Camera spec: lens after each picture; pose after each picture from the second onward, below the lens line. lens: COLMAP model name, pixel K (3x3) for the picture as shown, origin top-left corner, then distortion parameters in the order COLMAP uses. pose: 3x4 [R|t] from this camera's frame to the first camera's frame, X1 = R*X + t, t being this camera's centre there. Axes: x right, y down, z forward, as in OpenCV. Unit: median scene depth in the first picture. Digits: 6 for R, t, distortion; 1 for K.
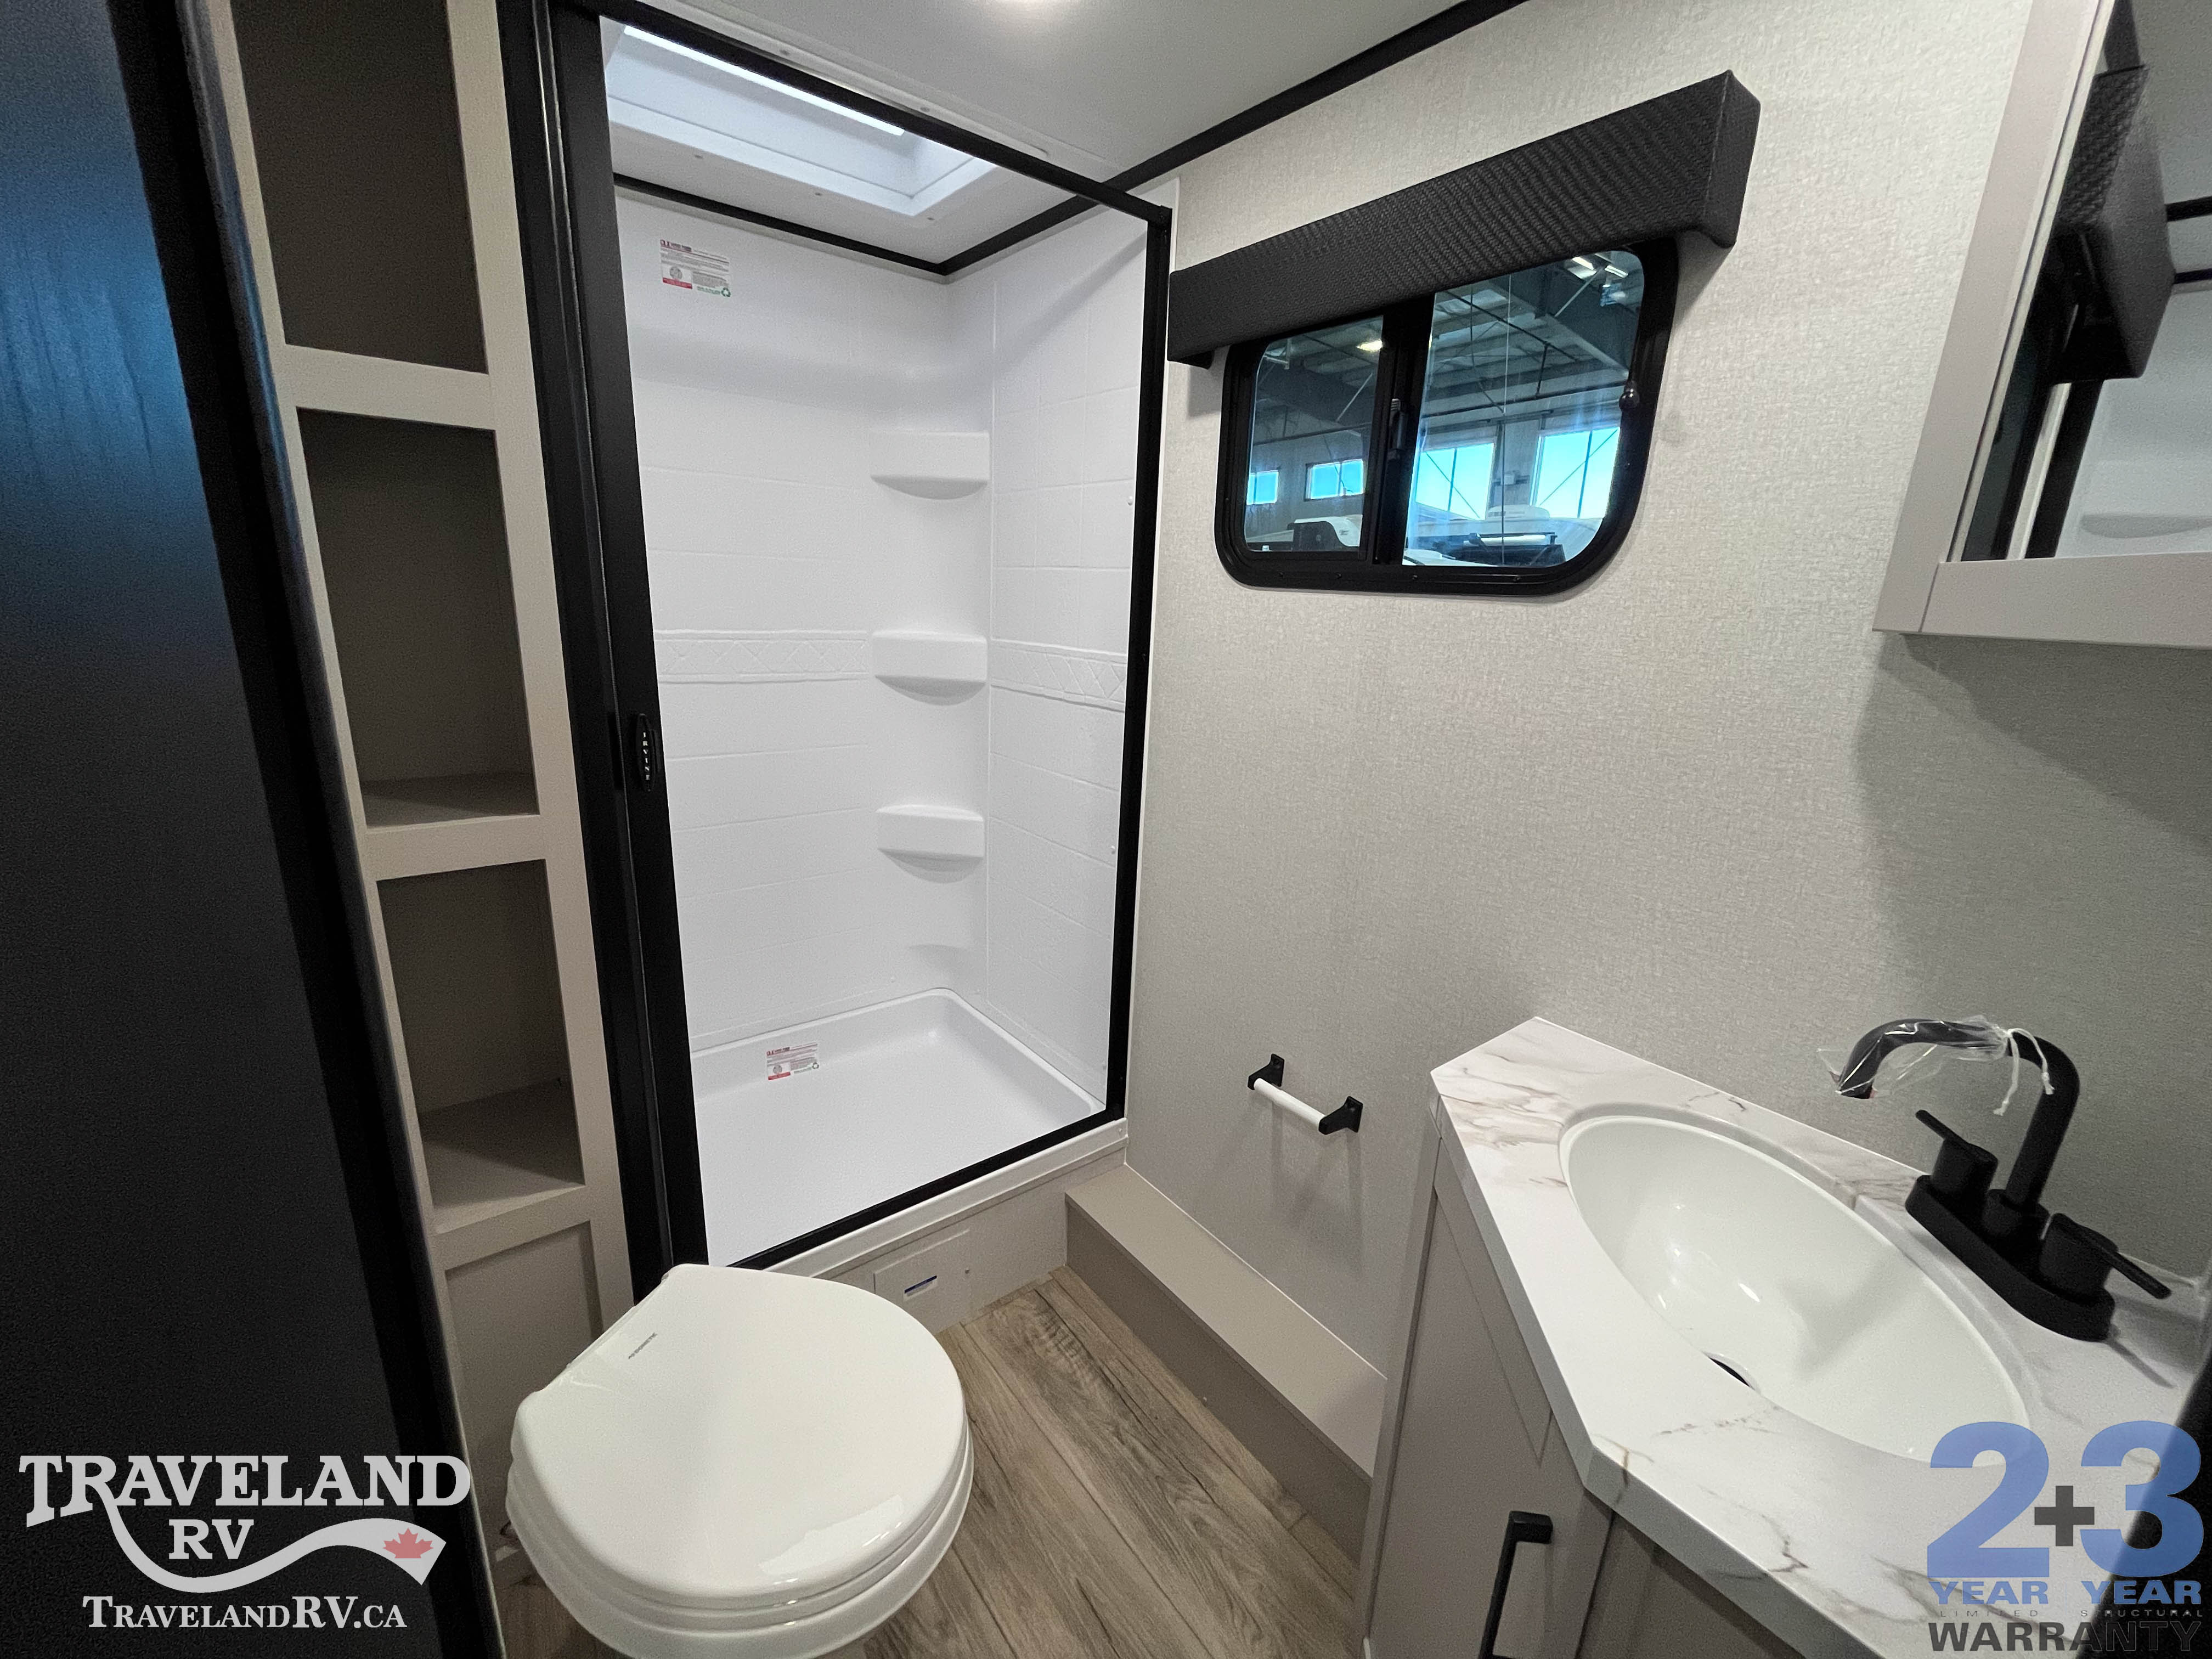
lens RADIAL K [[898.0, 0, 1097.0], [0, 898.0, 831.2], [0, 0, 1]] dist [0.000155, 0.000235]
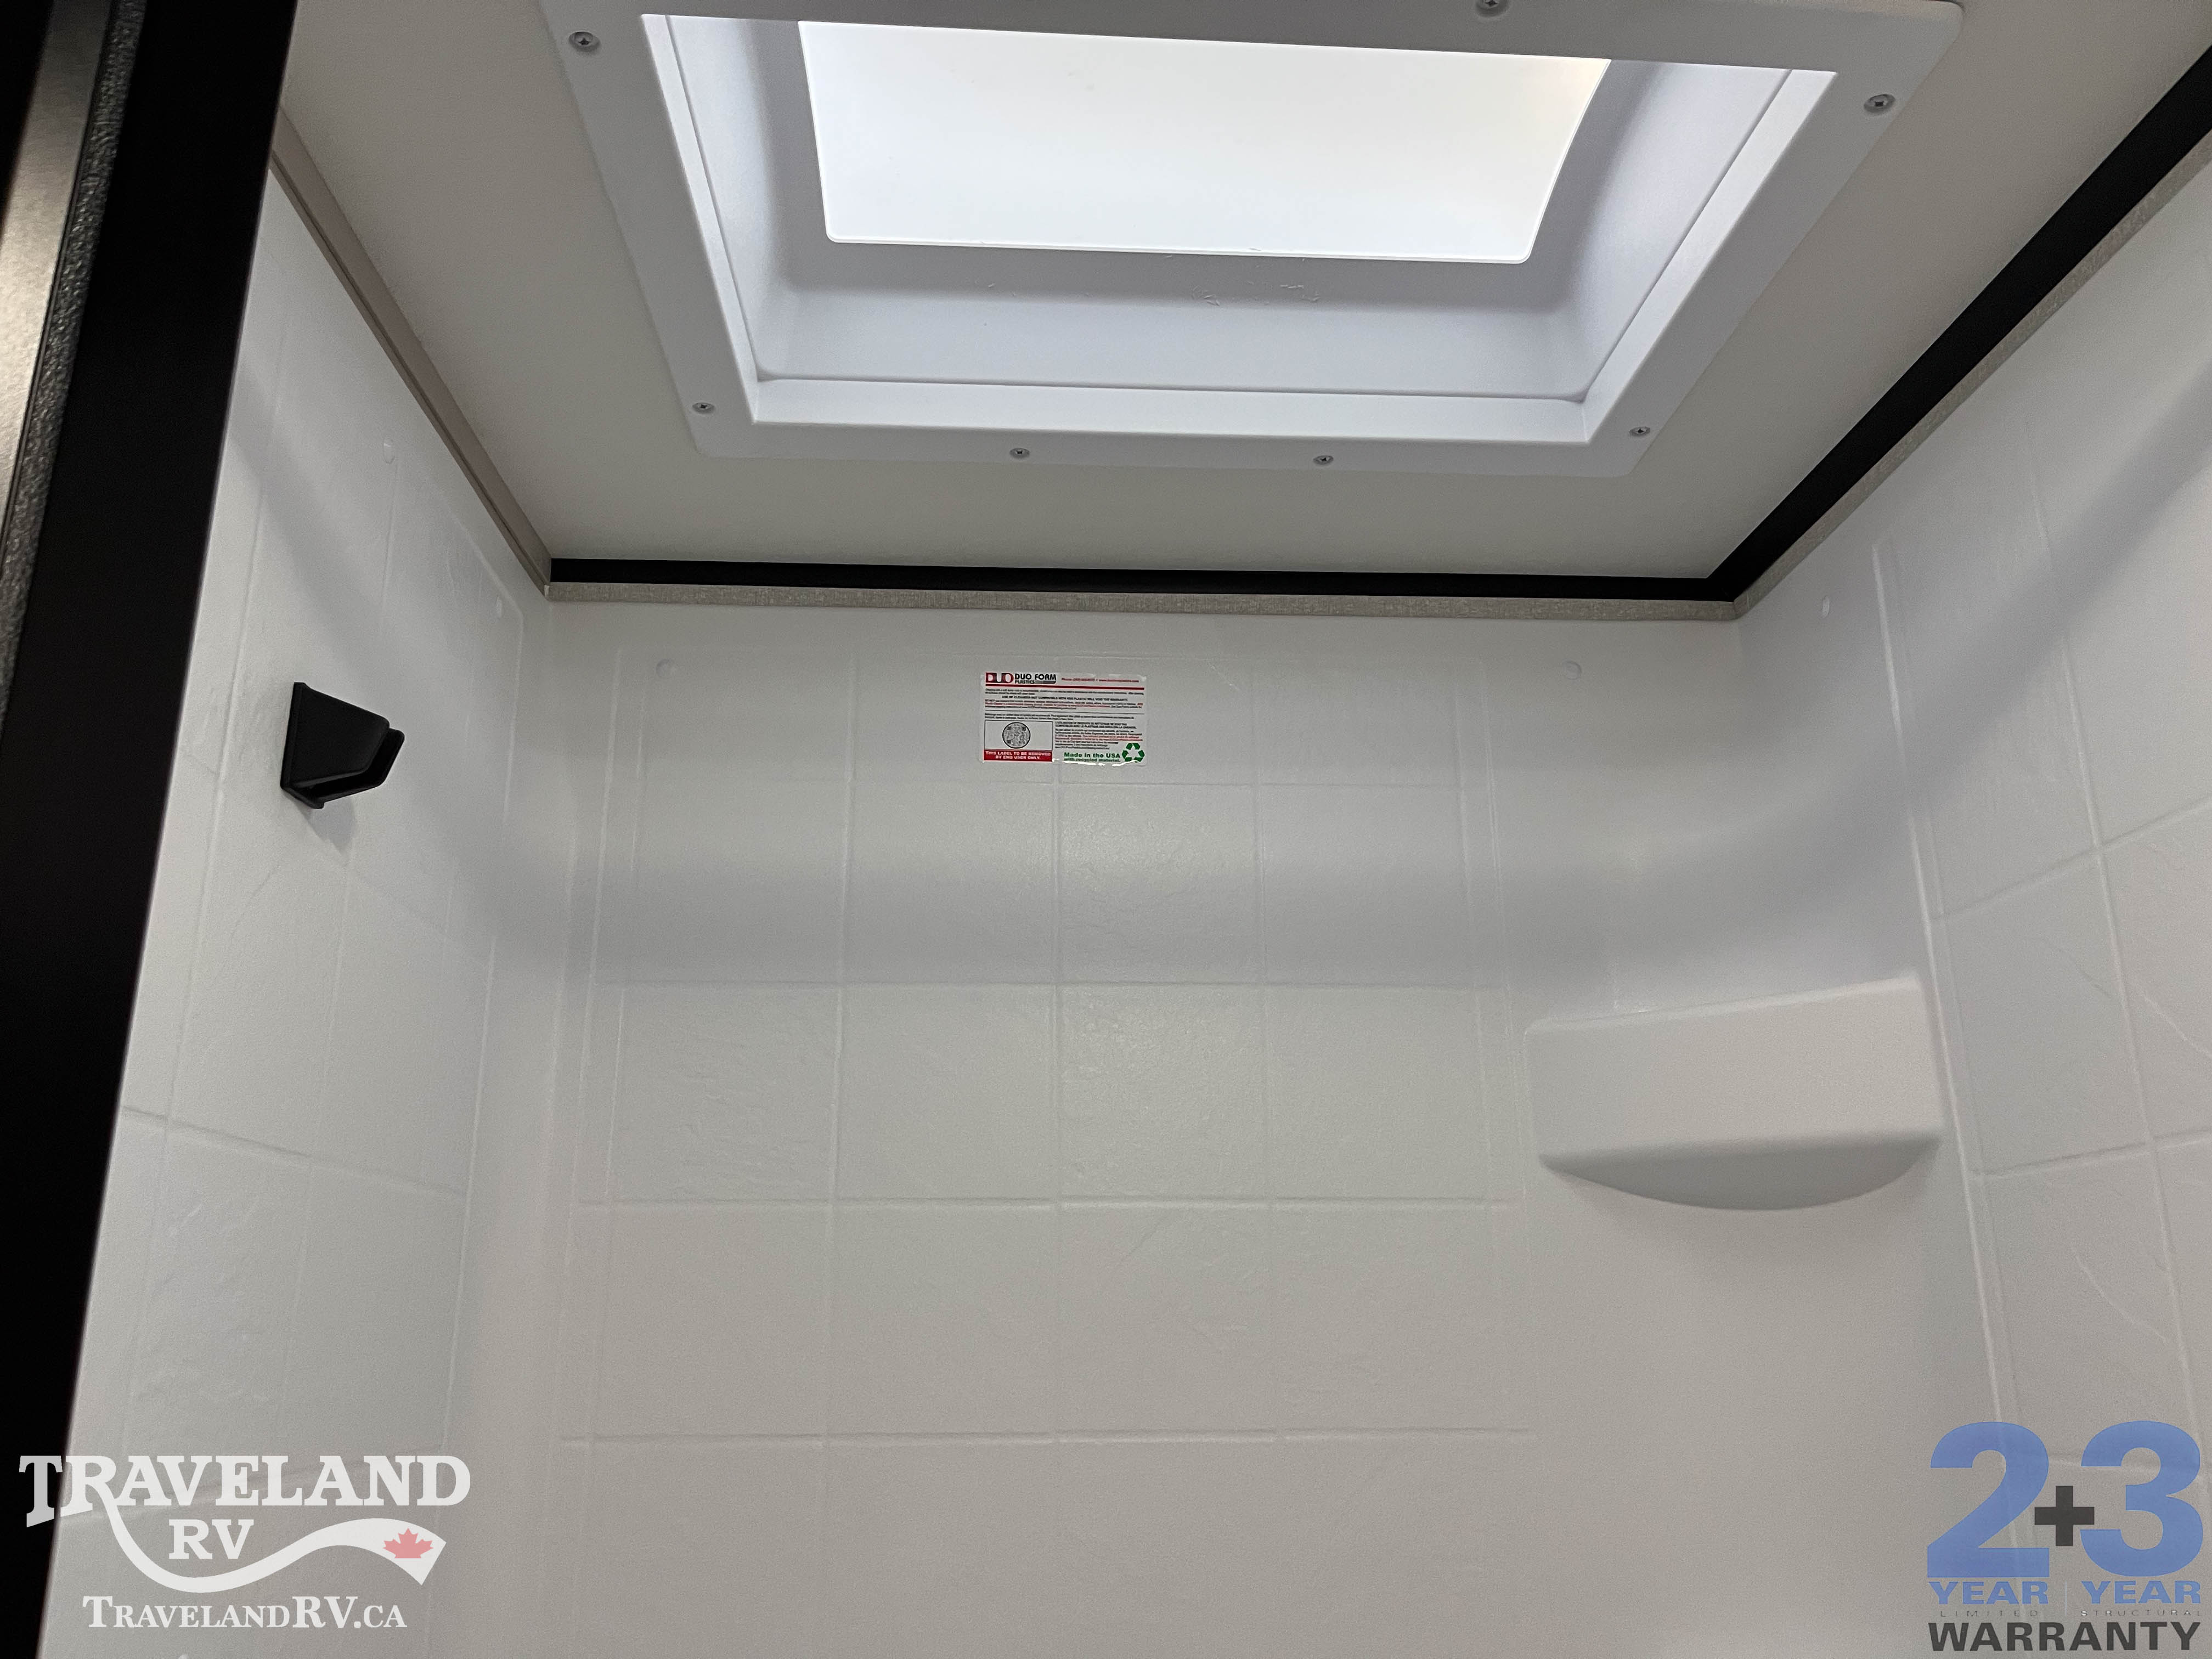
lens RADIAL K [[1698.0, 0, 1112.8], [0, 1698.0, 840.2], [0, 0, 1]] dist [0.042881, -0.059710]
pose [[0.824074, -0.202663, -0.528989, -0.035555], [-0.105344, 0.862701, -0.494620, -0.188387], [0.556600, 0.463330, 0.689581, 0.471815]]
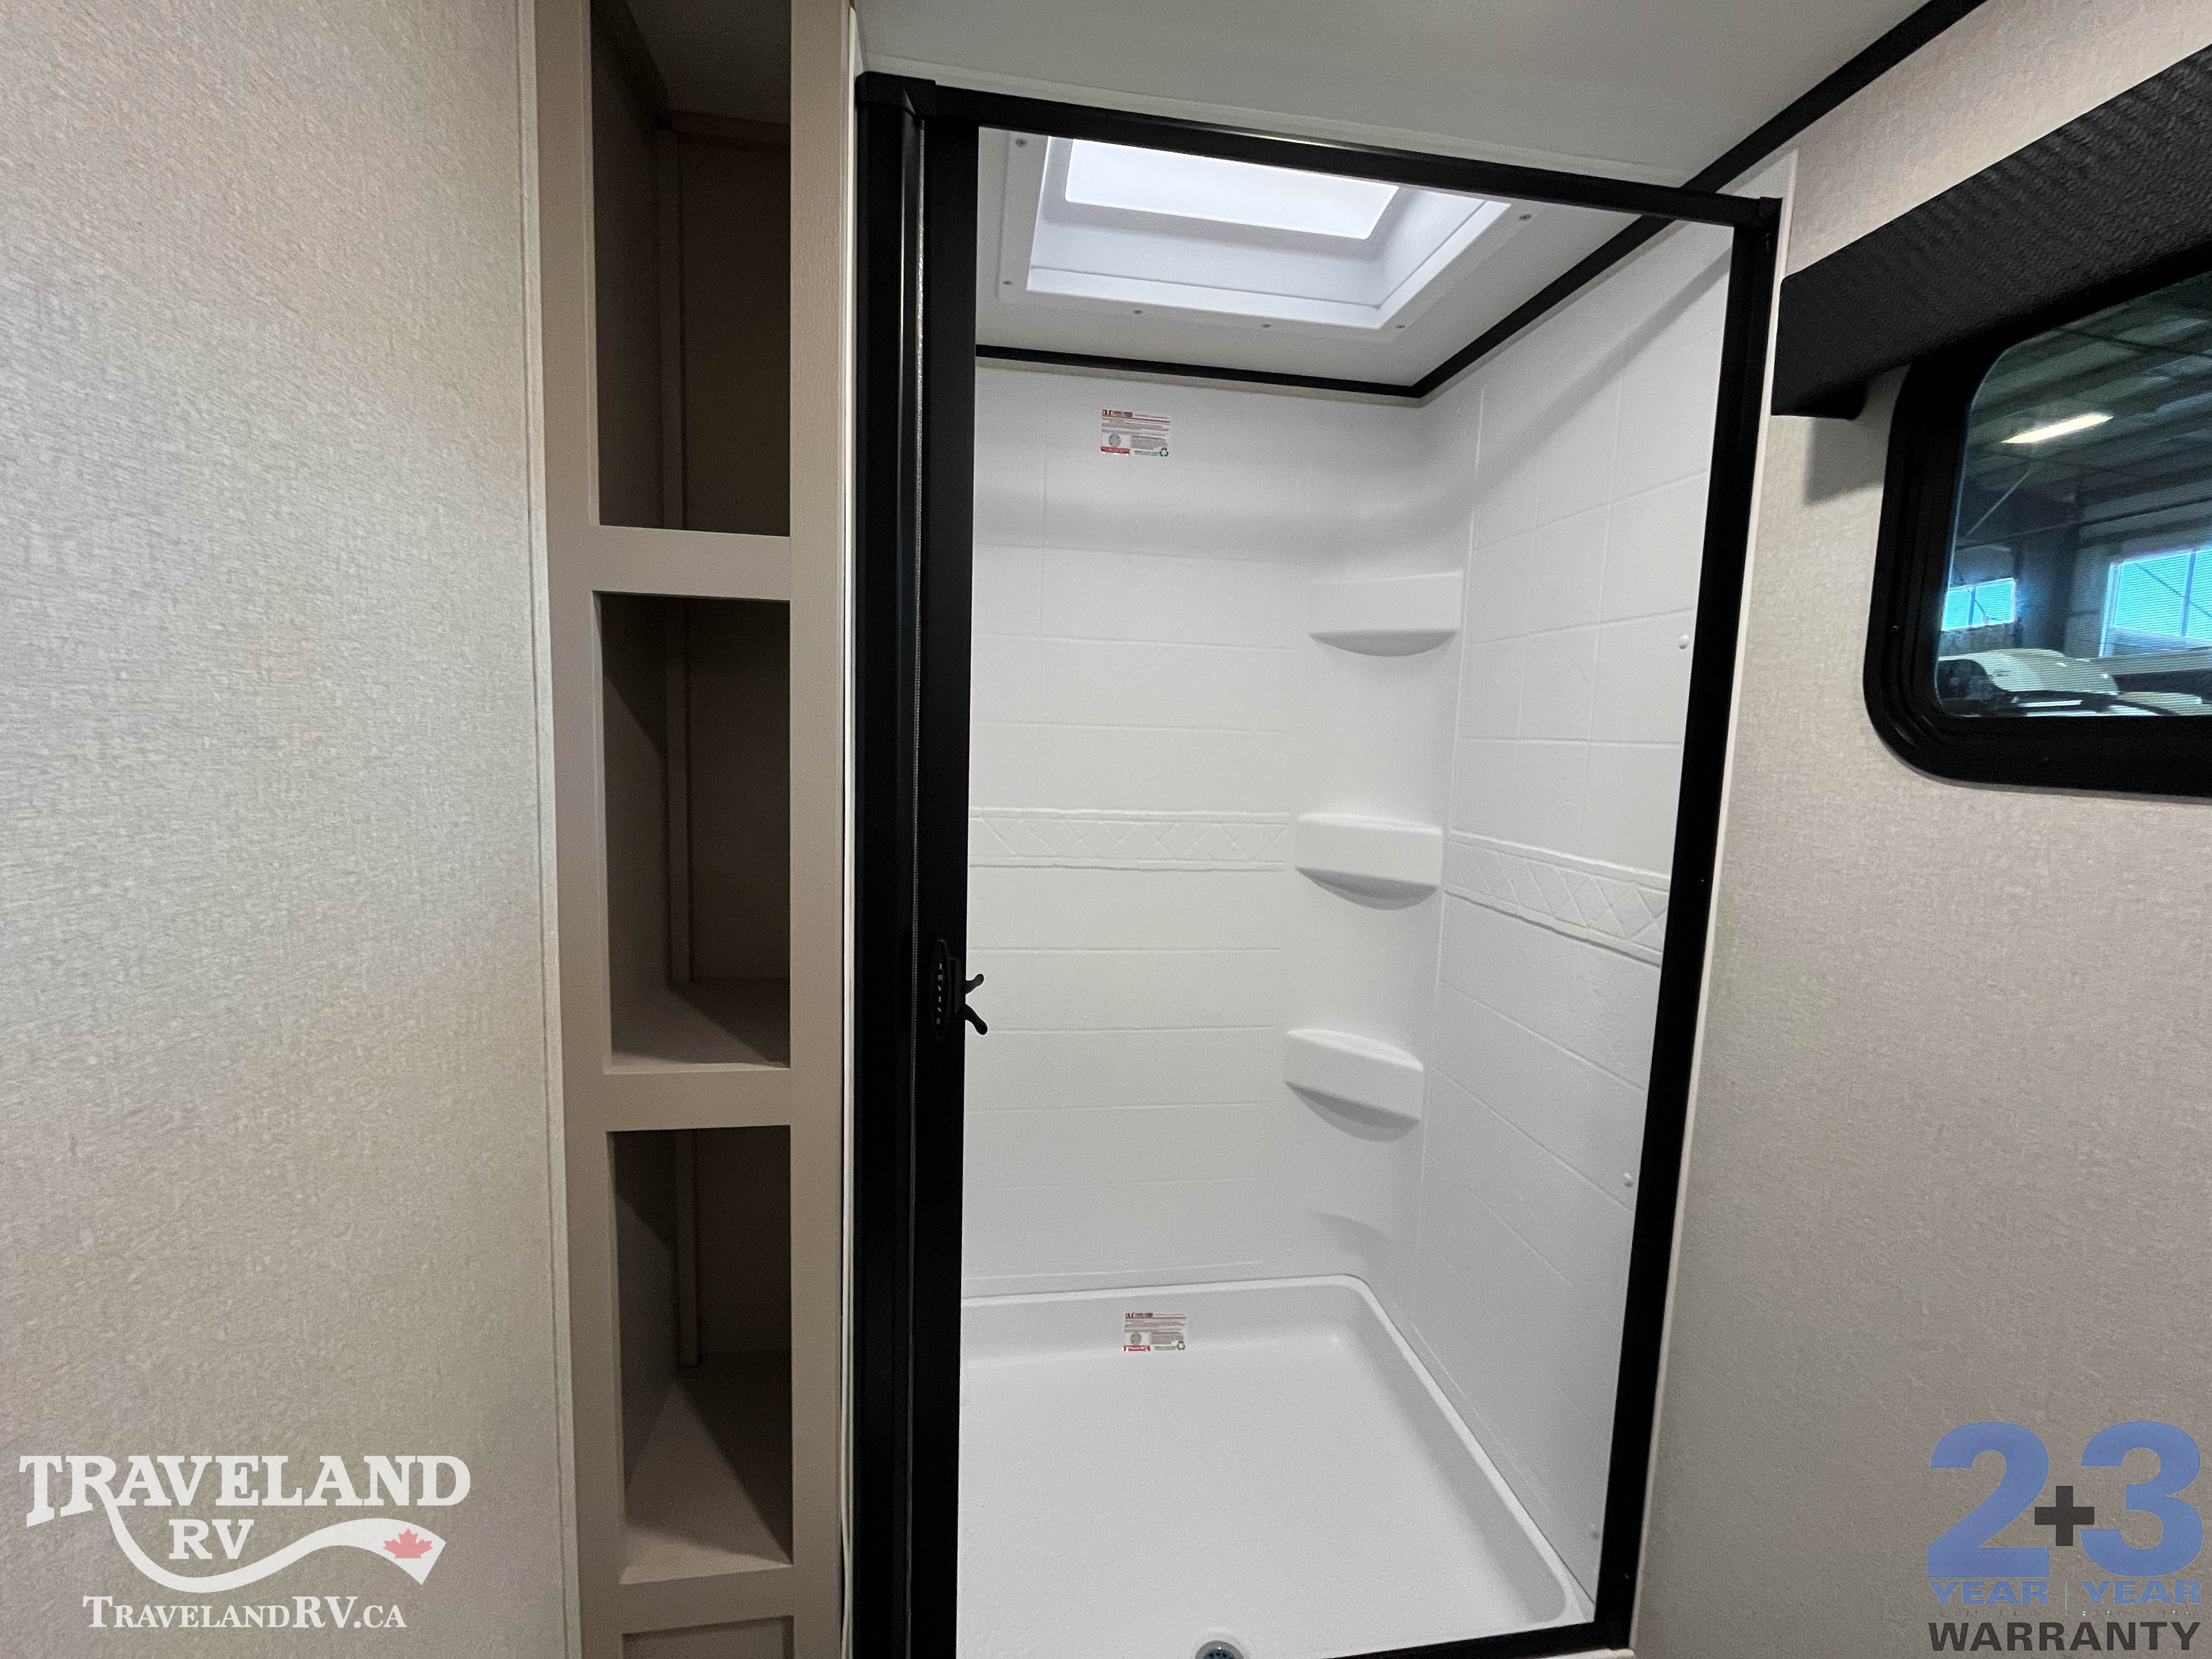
lens RADIAL K [[898.0, 0, 1104.6], [0, 898.0, 831.1], [0, 0, 1]] dist [0.000155, 0.000235]
pose [[0.875124, 0.040442, -0.482206, -0.008609], [-0.121000, 0.983133, -0.137141, -0.082005], [0.468527, 0.178362, 0.865257, 0.232788]]
